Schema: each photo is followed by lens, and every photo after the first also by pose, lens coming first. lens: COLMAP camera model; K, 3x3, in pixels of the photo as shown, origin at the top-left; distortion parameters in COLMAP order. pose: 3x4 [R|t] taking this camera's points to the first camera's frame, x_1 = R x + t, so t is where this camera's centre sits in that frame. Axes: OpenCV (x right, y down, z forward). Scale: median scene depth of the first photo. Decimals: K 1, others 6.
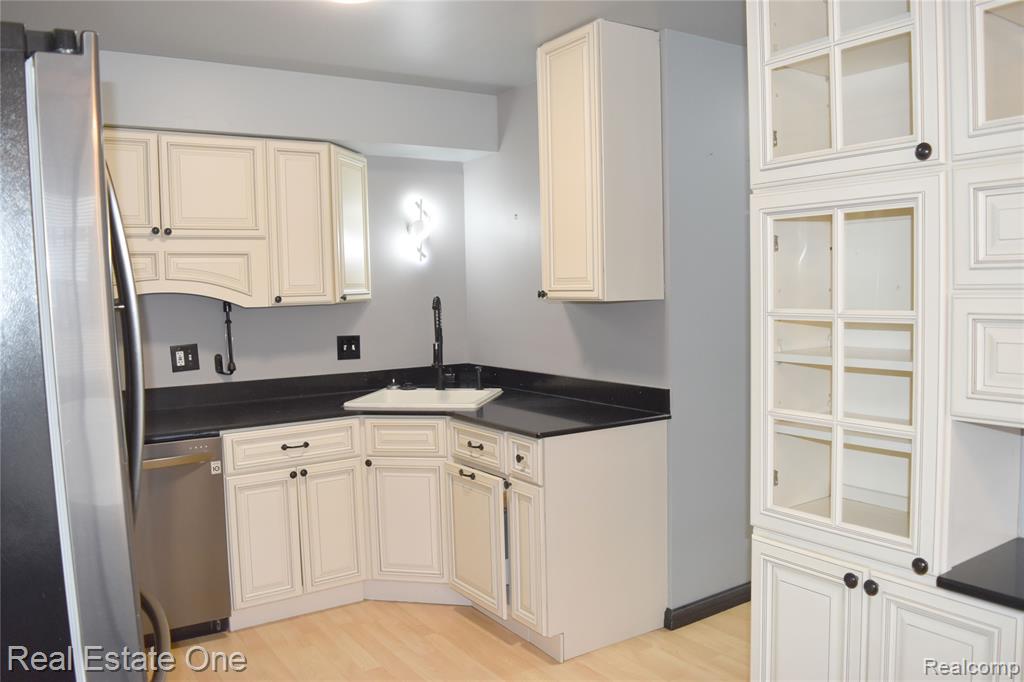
lens RADIAL K [[808.3, 0, 512.0], [0, 808.3, 341.0], [0, 0, 1]] dist [-0.084632, 0.002095]
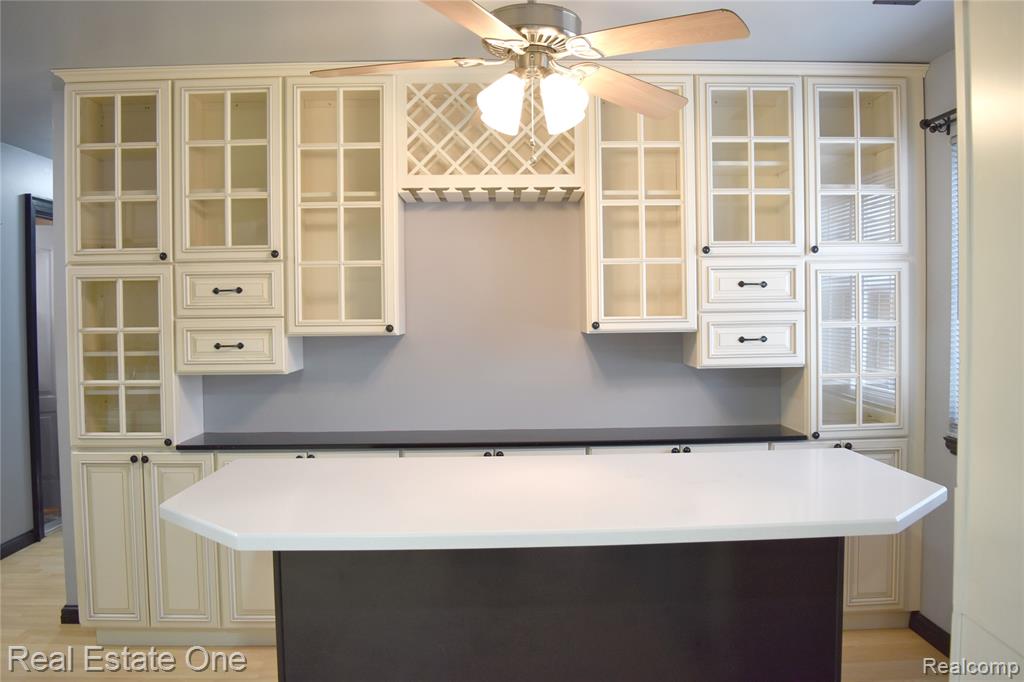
lens RADIAL K [[808.3, 0, 512.0], [0, 808.3, 341.0], [0, 0, 1]] dist [-0.084632, 0.002095]
pose [[0.531155, -0.003159, 0.847269, -0.835825], [0.052358, 0.998204, -0.029102, 0.114731], [-0.845656, 0.059818, 0.530366, -0.993838]]
